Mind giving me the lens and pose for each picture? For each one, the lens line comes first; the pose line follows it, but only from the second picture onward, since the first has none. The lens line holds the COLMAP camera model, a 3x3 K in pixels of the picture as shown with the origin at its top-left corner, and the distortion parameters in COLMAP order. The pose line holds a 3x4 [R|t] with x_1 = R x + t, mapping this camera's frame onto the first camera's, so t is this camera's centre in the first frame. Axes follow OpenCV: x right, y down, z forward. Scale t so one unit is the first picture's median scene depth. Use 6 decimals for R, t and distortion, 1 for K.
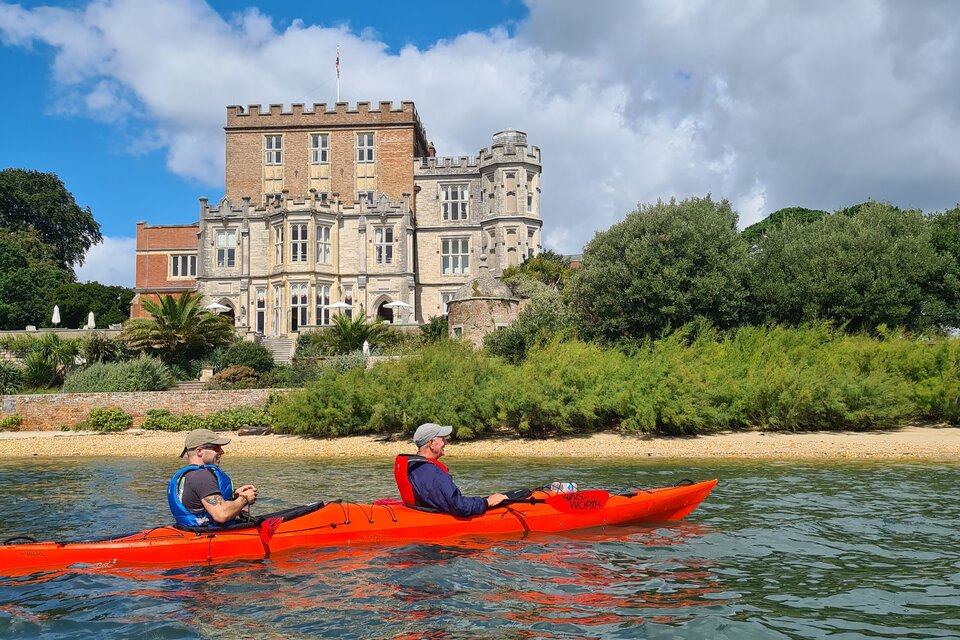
lens RADIAL K [[1051.2, 0, 480.0], [0, 1051.2, 320.0], [0, 0, 1]] dist [0.046348, -0.022527]
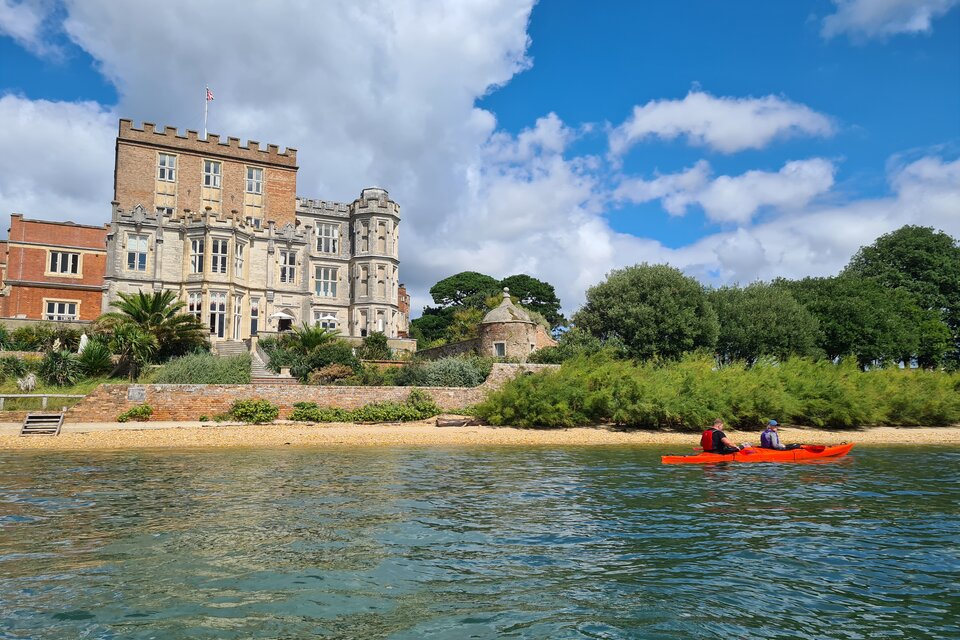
lens RADIAL K [[784.4, 0, 480.0], [0, 784.4, 320.0], [0, 0, 1]] dist [0.049233, -0.003891]
pose [[0.840043, 0.080112, 0.536572, -0.377035], [-0.061597, 0.996726, -0.052379, 0.020638], [-0.539011, 0.010949, 0.842227, 0.145733]]
